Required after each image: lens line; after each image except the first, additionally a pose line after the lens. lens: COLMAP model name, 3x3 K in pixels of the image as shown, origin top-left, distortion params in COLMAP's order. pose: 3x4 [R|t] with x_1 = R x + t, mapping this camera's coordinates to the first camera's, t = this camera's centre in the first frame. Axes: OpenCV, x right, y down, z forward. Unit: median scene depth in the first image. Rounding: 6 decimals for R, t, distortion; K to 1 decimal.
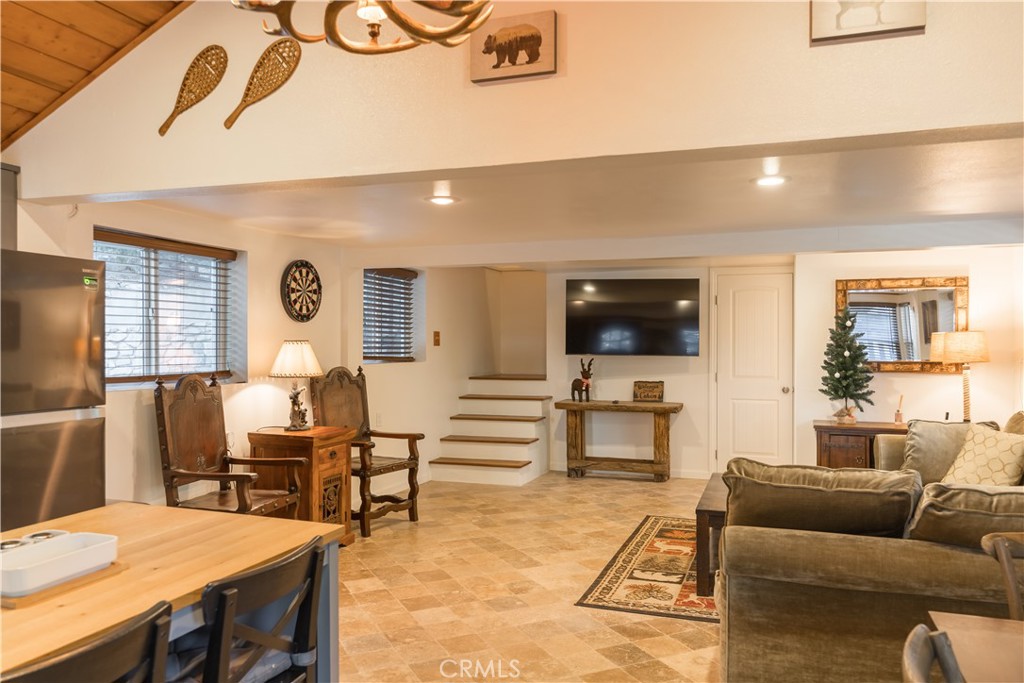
lens RADIAL K [[766.4, 0, 515.2], [0, 766.4, 338.7], [0, 0, 1]] dist [0.000121, 0.002224]
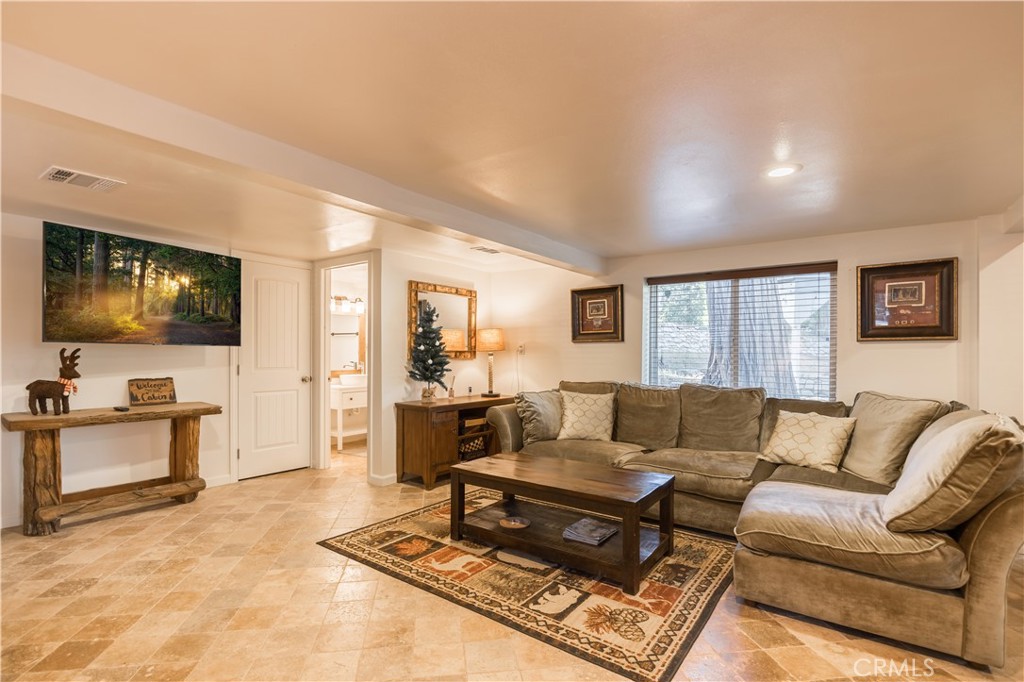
lens RADIAL K [[492.6, 0, 504.9], [0, 492.6, 349.1], [0, 0, 1]] dist [-0.000633, -0.001083]
pose [[0.305232, 0.007334, 0.952250, -0.265210], [-0.013826, 0.999899, -0.003269, 0.030428], [-0.952178, -0.012168, 0.305302, 0.689091]]
